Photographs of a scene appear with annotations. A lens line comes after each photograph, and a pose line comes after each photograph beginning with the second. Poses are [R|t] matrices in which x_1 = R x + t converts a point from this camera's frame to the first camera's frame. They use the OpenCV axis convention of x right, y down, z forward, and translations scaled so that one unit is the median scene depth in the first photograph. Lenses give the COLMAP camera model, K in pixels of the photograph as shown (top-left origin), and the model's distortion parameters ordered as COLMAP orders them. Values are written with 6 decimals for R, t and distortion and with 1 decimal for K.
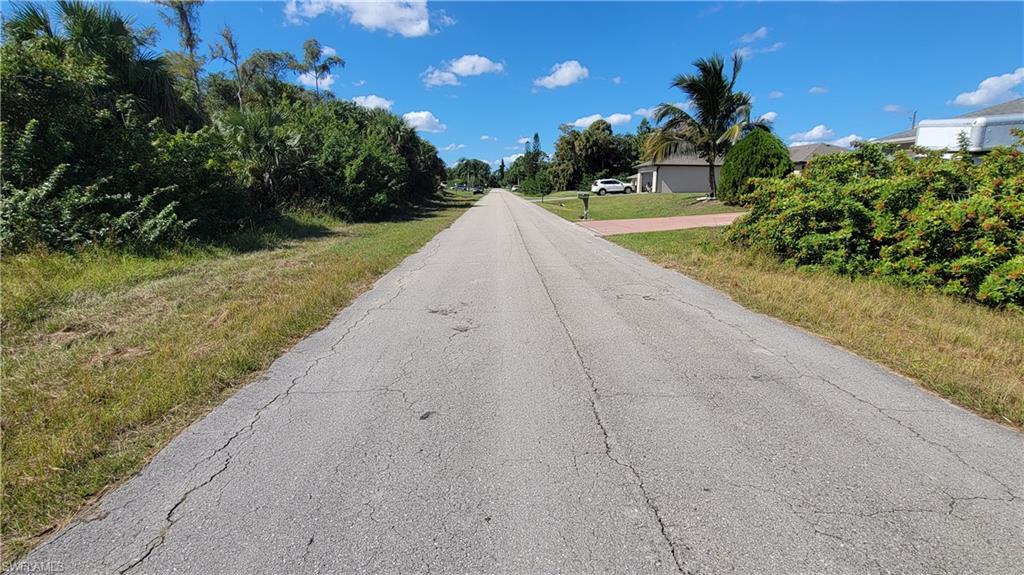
lens RADIAL K [[495.2, 0, 510.3], [0, 495.2, 300.5], [0, 0, 1]] dist [-0.000898, 0.000641]
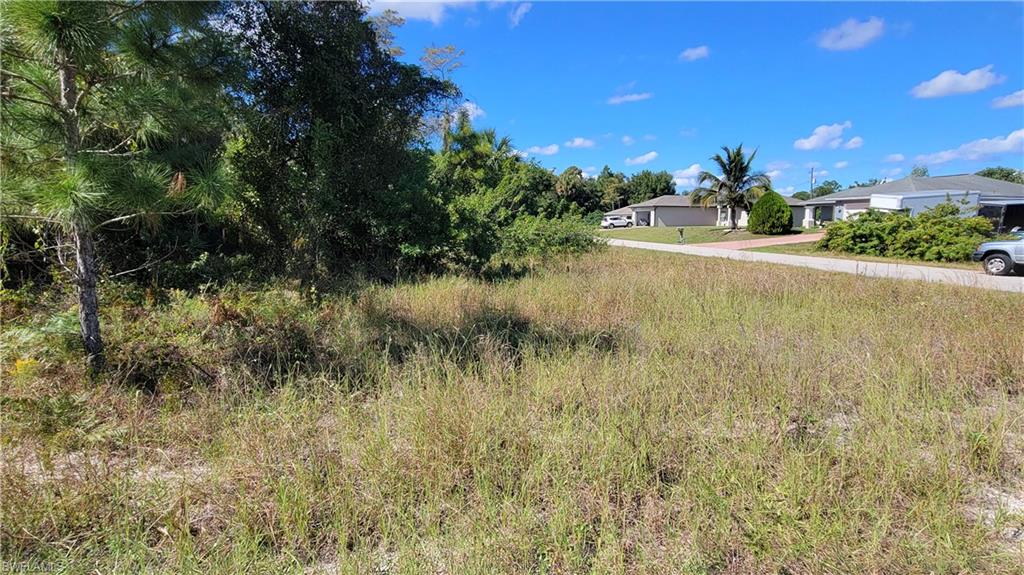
lens RADIAL K [[495.2, 0, 510.3], [0, 495.2, 300.5], [0, 0, 1]] dist [-0.000898, 0.000641]
pose [[0.985326, -0.031995, 0.167657, -0.684482], [0.042821, 0.997196, -0.061365, 0.102703], [-0.165224, 0.067644, 0.983934, -0.518076]]
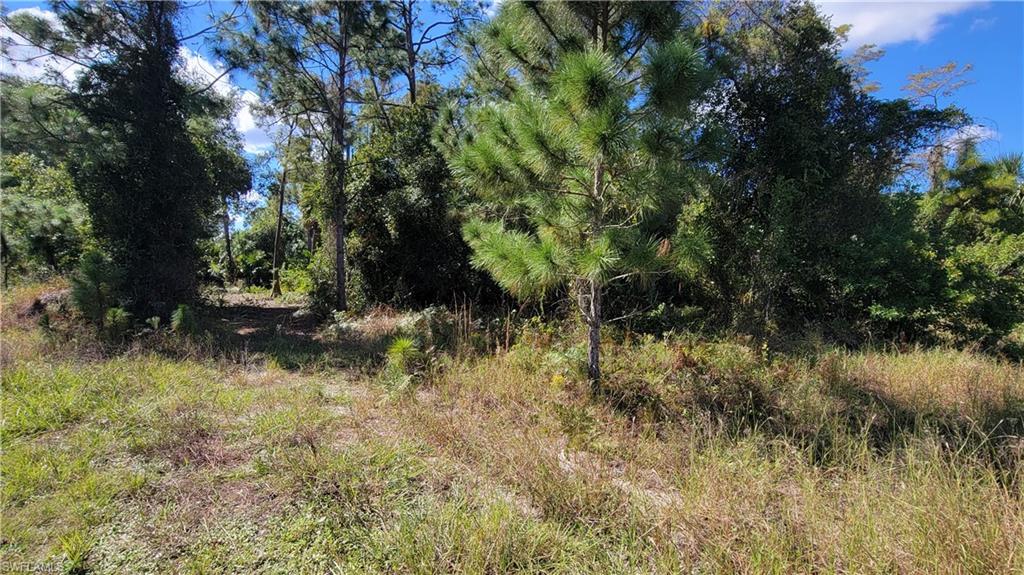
lens RADIAL K [[495.2, 0, 510.3], [0, 495.2, 300.5], [0, 0, 1]] dist [-0.000898, 0.000641]
pose [[0.807941, 0.034089, -0.588277, -0.838528], [-0.131694, 0.983520, -0.123876, 0.097905], [0.574359, 0.177557, 0.799115, -0.662706]]
